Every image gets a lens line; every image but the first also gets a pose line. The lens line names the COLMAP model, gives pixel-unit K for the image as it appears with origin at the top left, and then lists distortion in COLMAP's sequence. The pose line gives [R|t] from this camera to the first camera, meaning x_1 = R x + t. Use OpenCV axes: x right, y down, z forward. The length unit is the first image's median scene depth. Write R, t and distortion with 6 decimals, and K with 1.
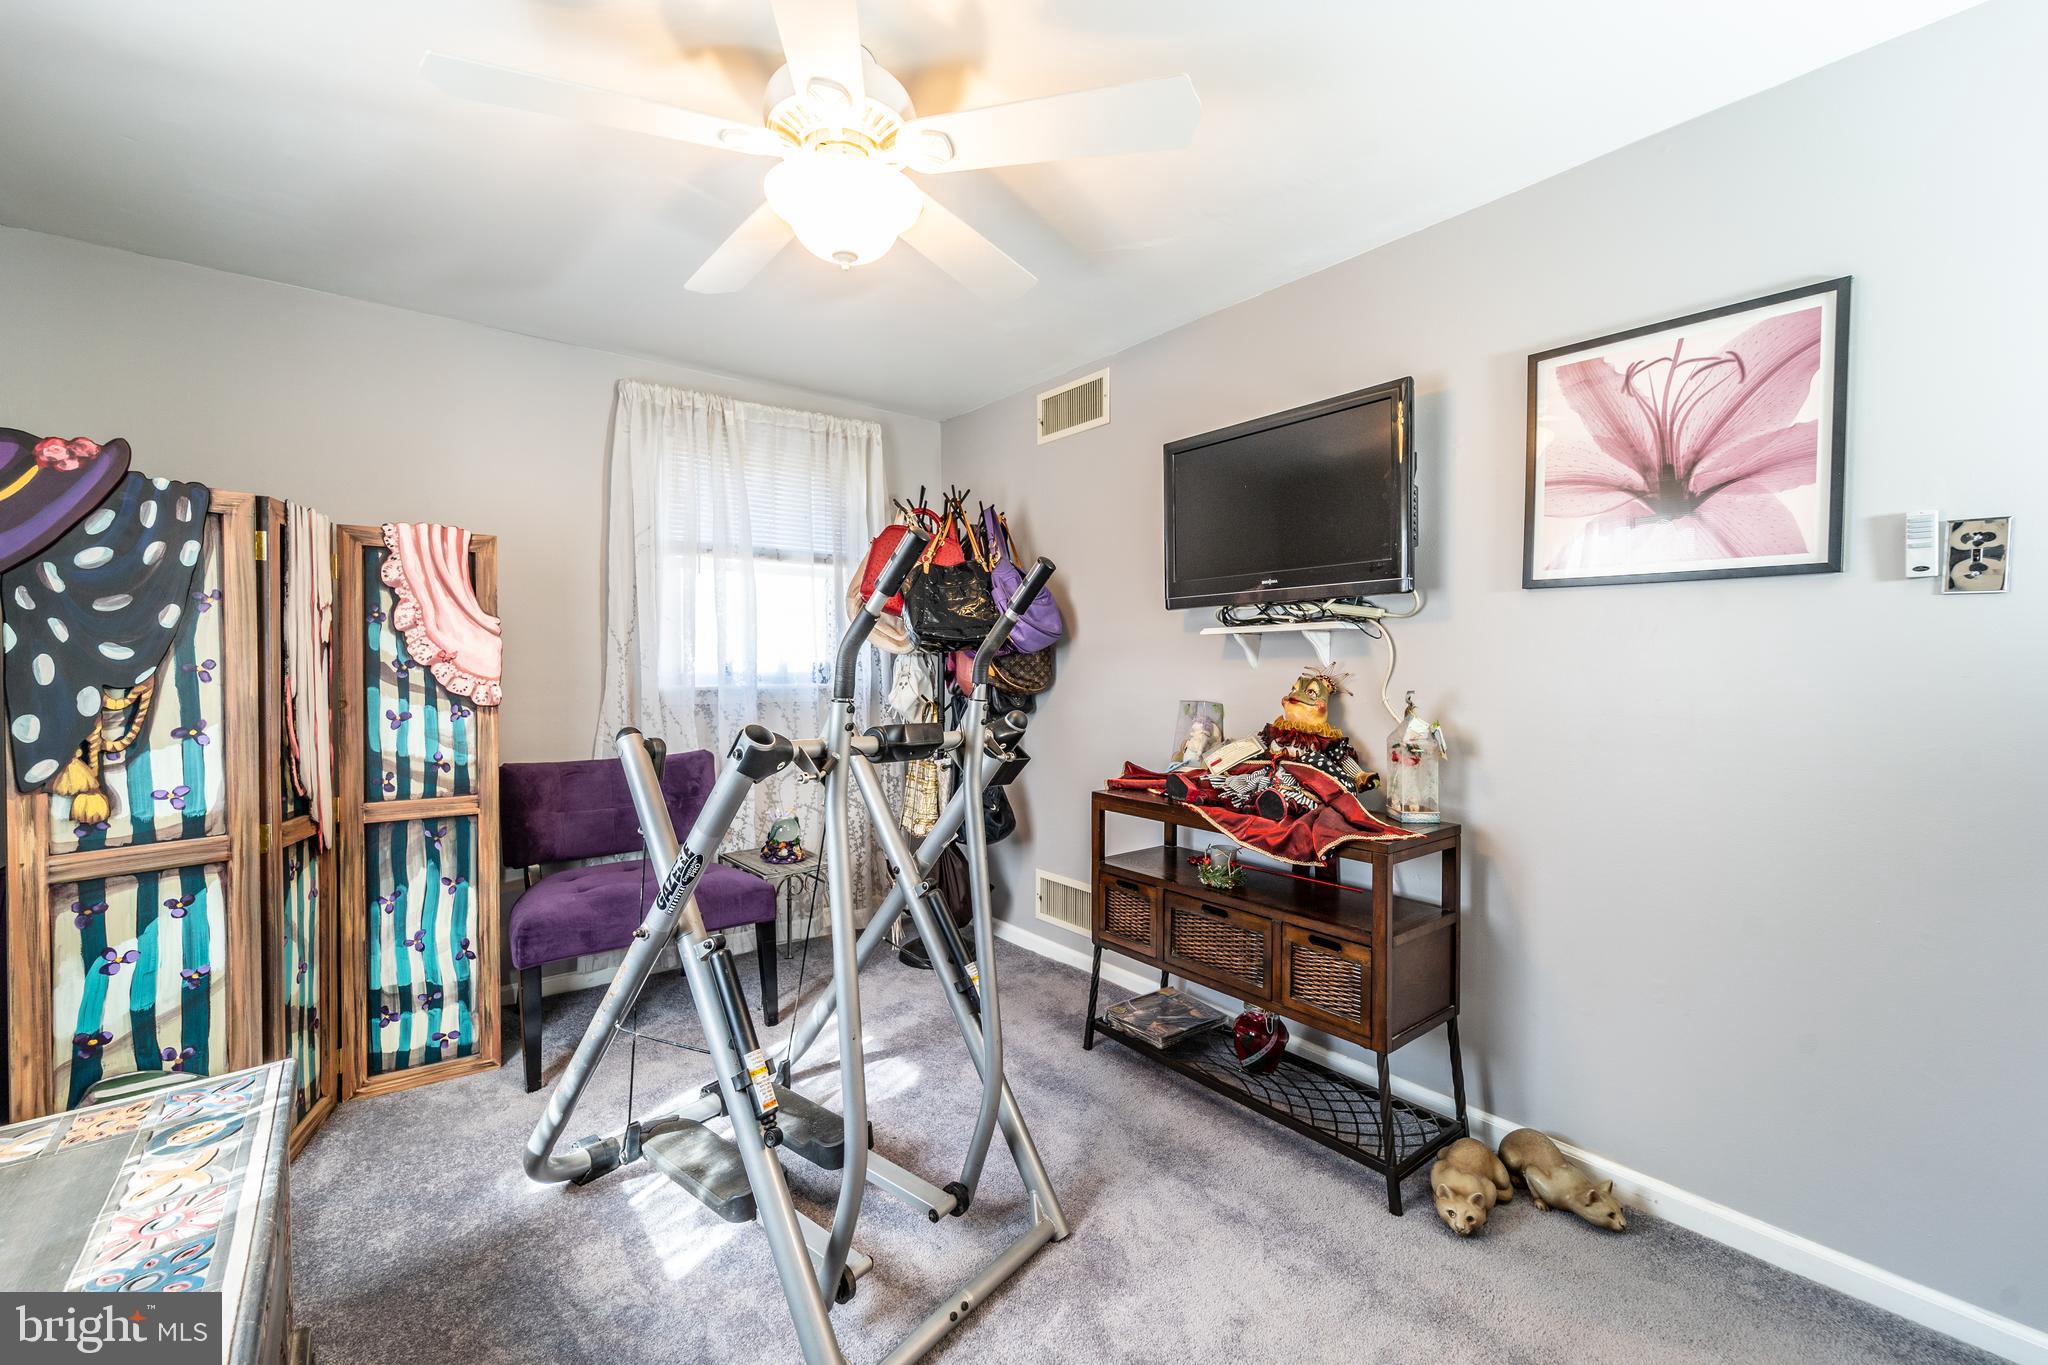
lens RADIAL K [[821.7, 0, 1013.8], [0, 821.7, 675.4], [0, 0, 1]] dist [-0.000775, -0.002554]
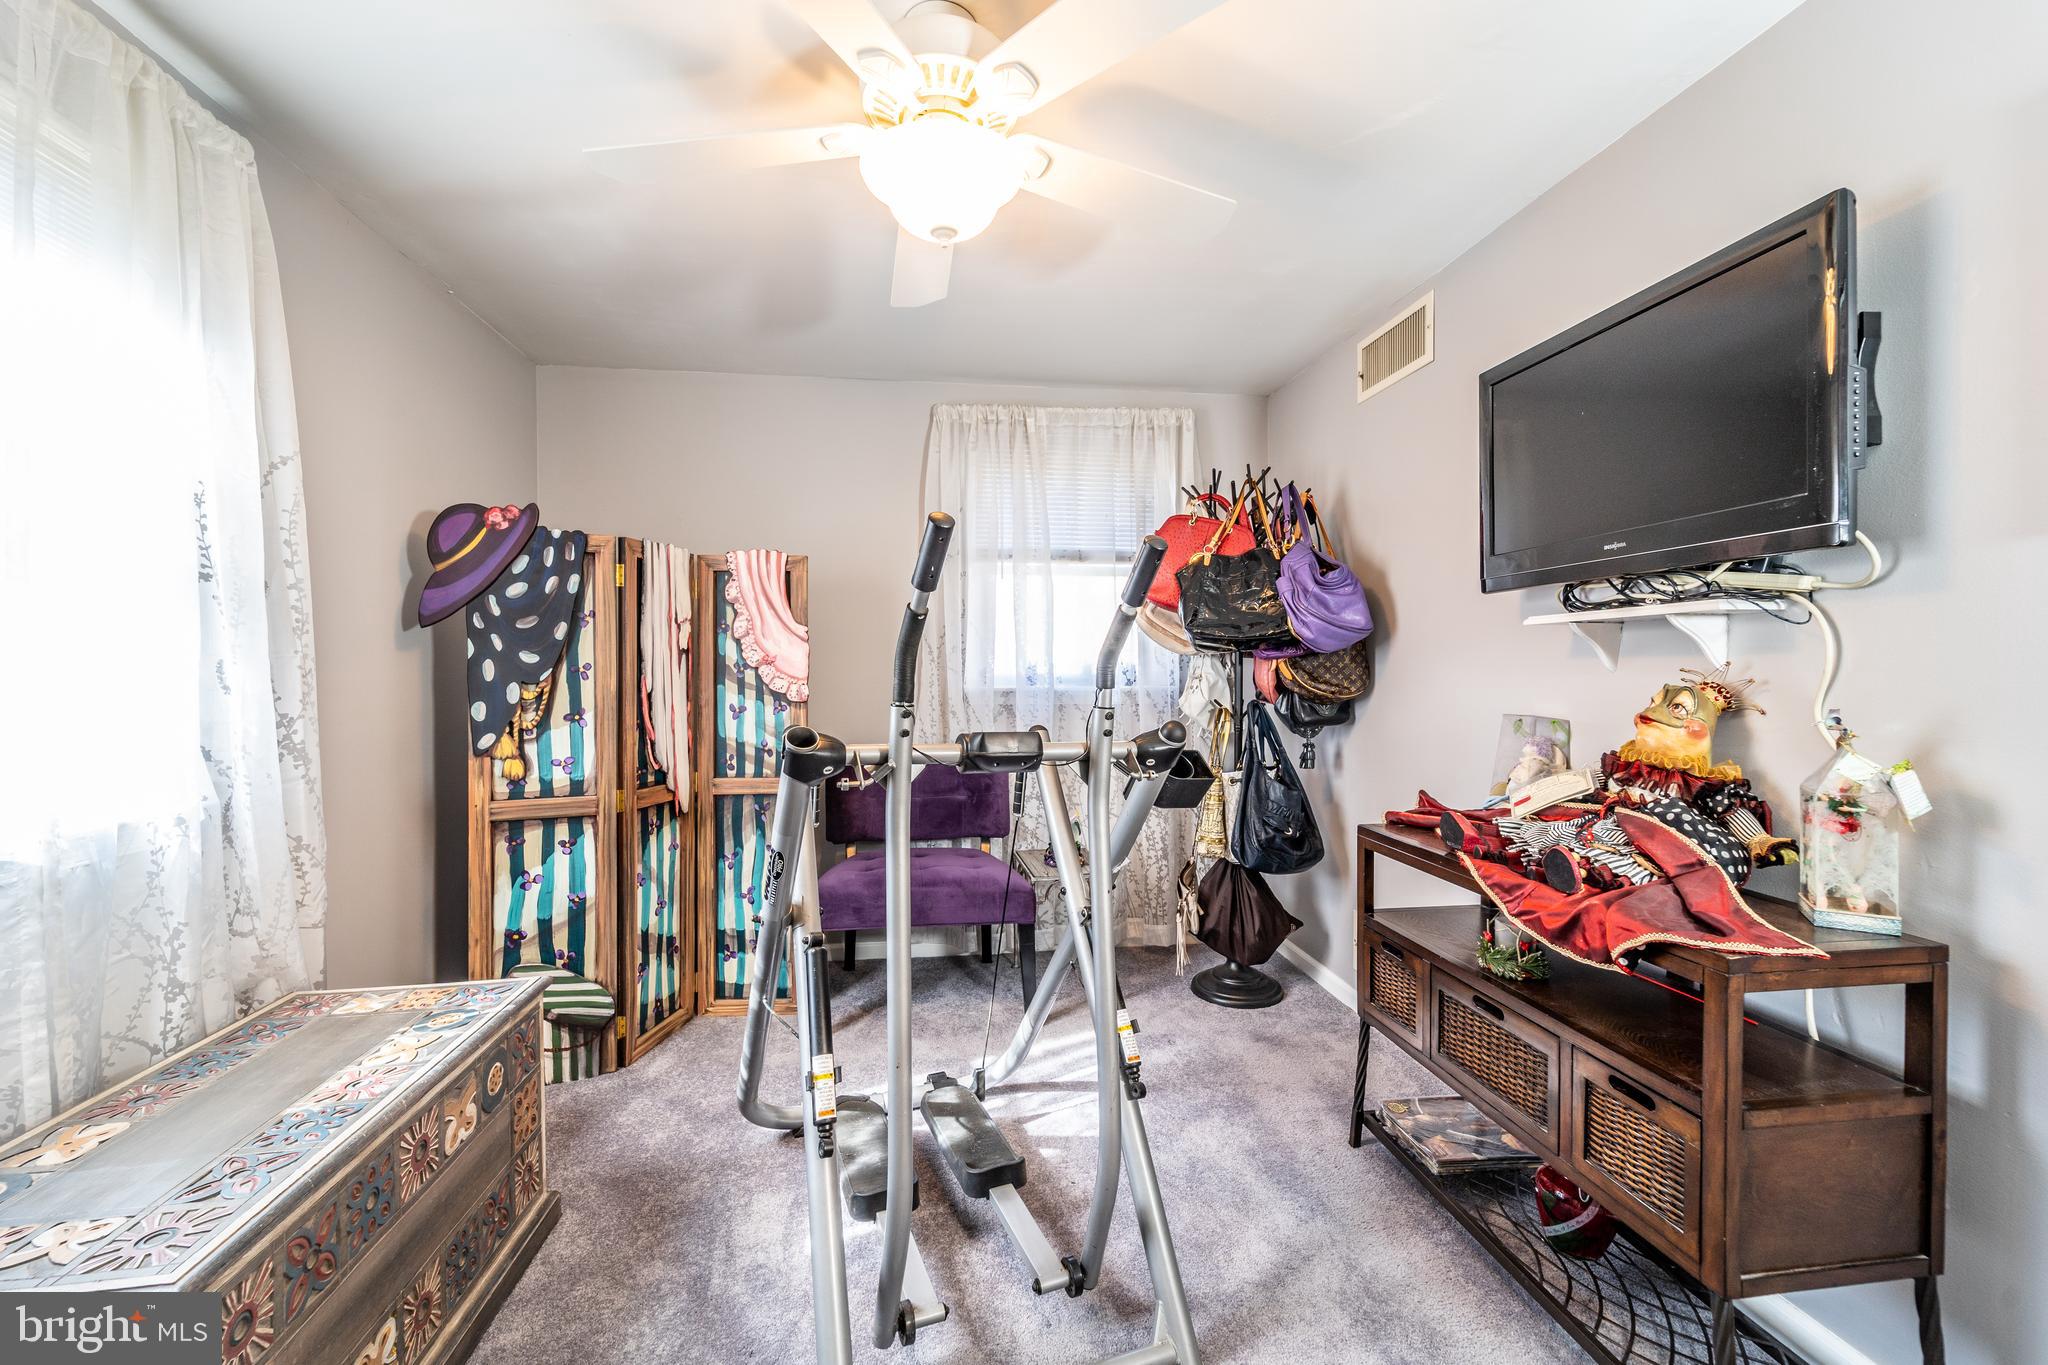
lens RADIAL K [[824.4, 0, 1023.8], [0, 824.4, 676.8], [0, 0, 1]] dist [-0.000981, -0.001116]
pose [[0.863612, 0.005495, -0.504128, 0.239833], [-0.005728, 0.999983, 0.001086, -0.001877], [0.504125, 0.001950, 0.863628, 0.158066]]
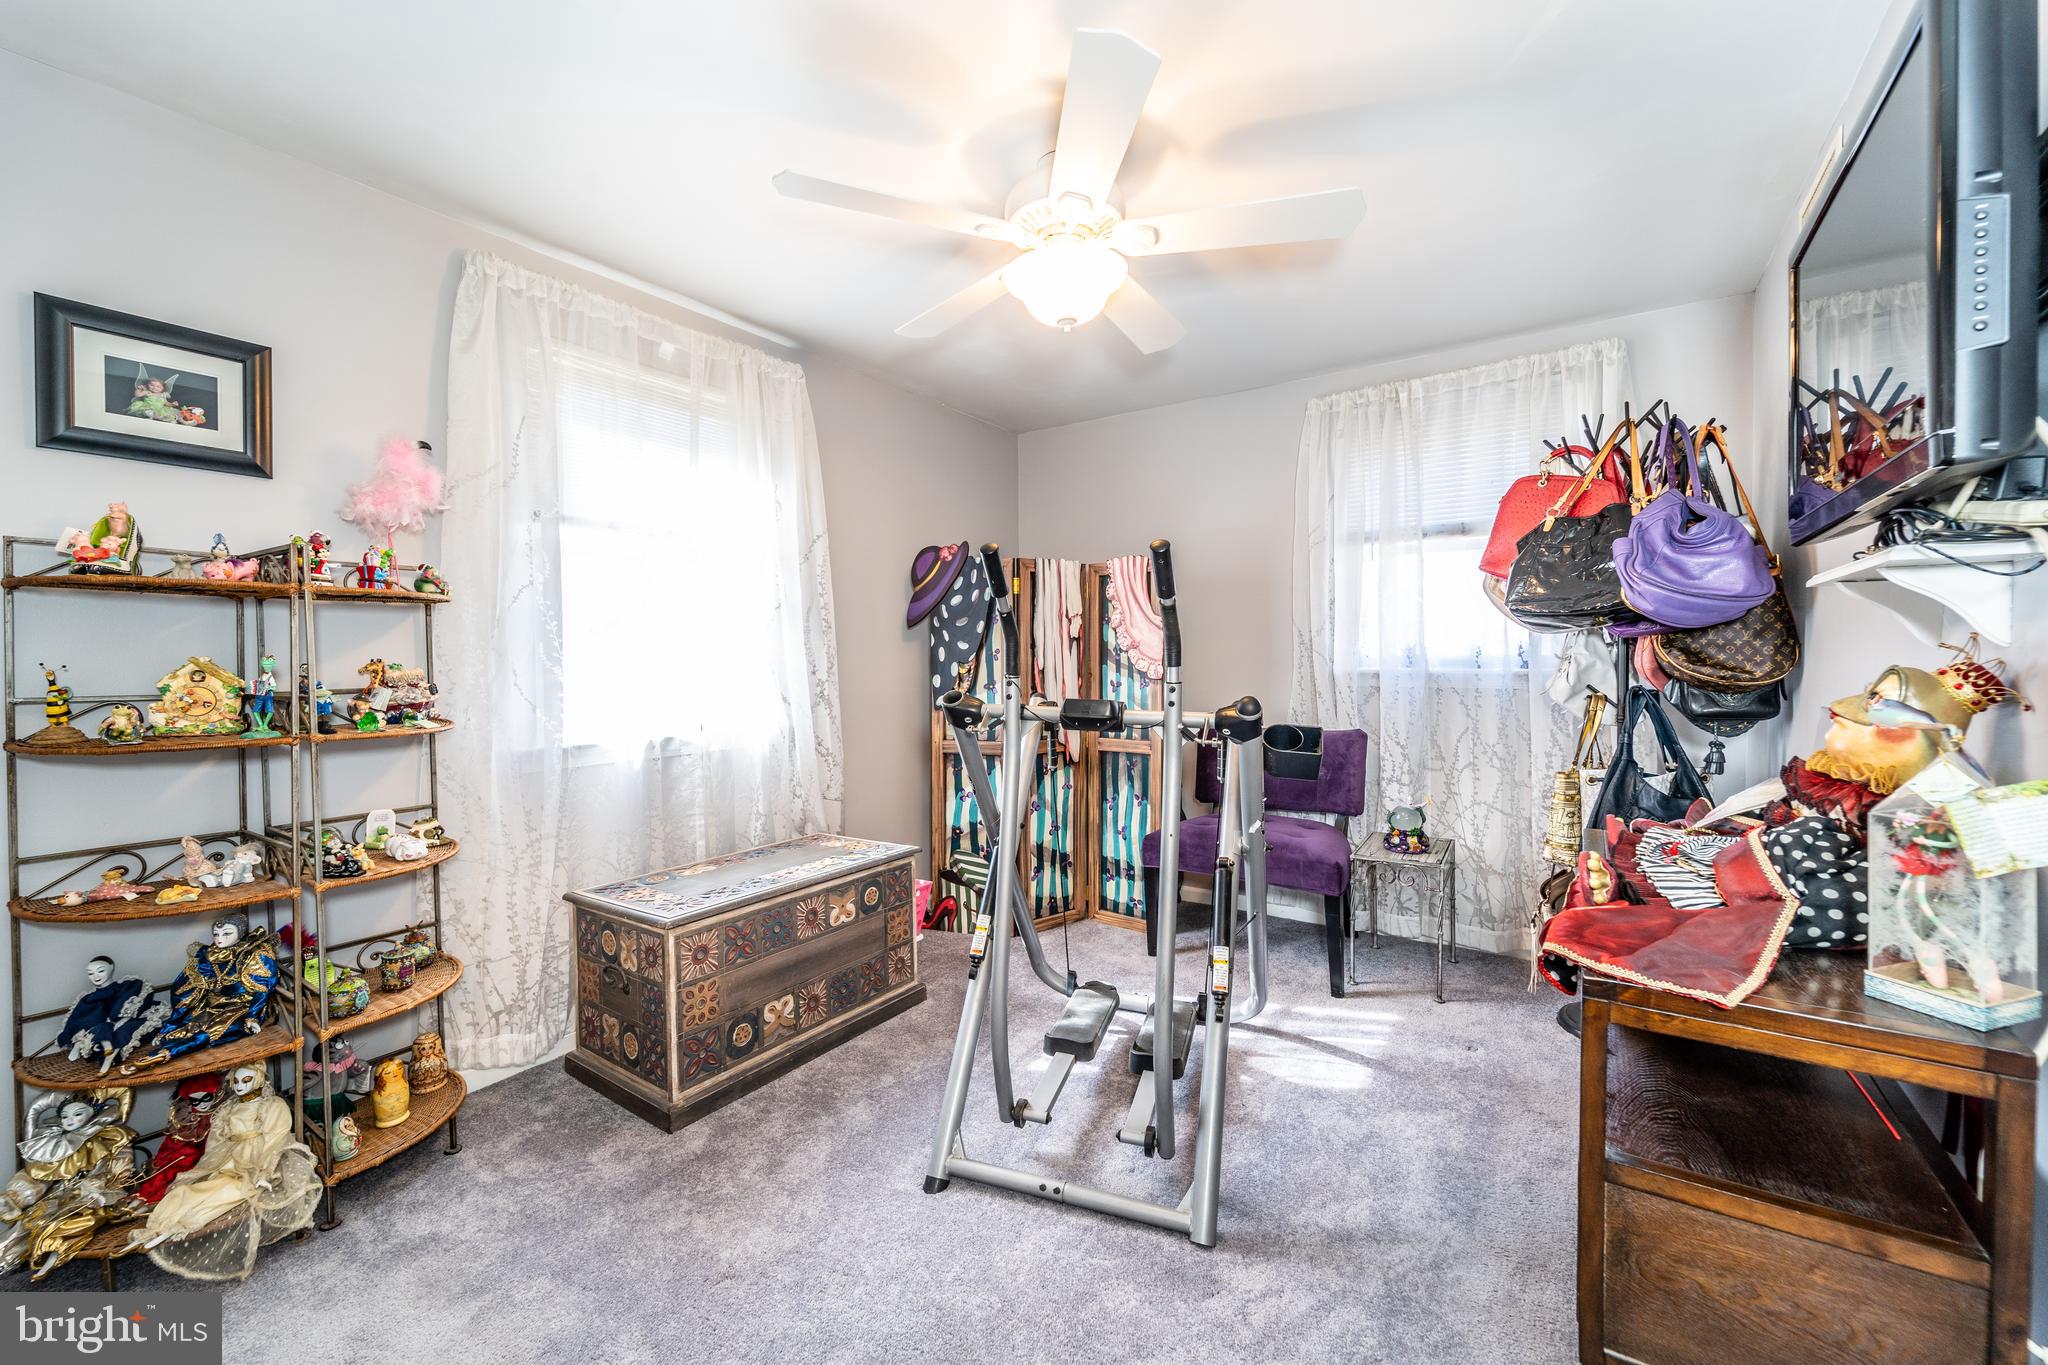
lens RADIAL K [[807.0, 0, 1038.4], [0, 807.0, 676.9], [0, 0, 1]] dist [0.000089, -0.000195]
pose [[0.319310, 0.025473, -0.947308, 0.648196], [-0.004091, 0.999666, 0.025502, -0.001721], [0.947642, -0.004268, 0.319307, 0.385768]]
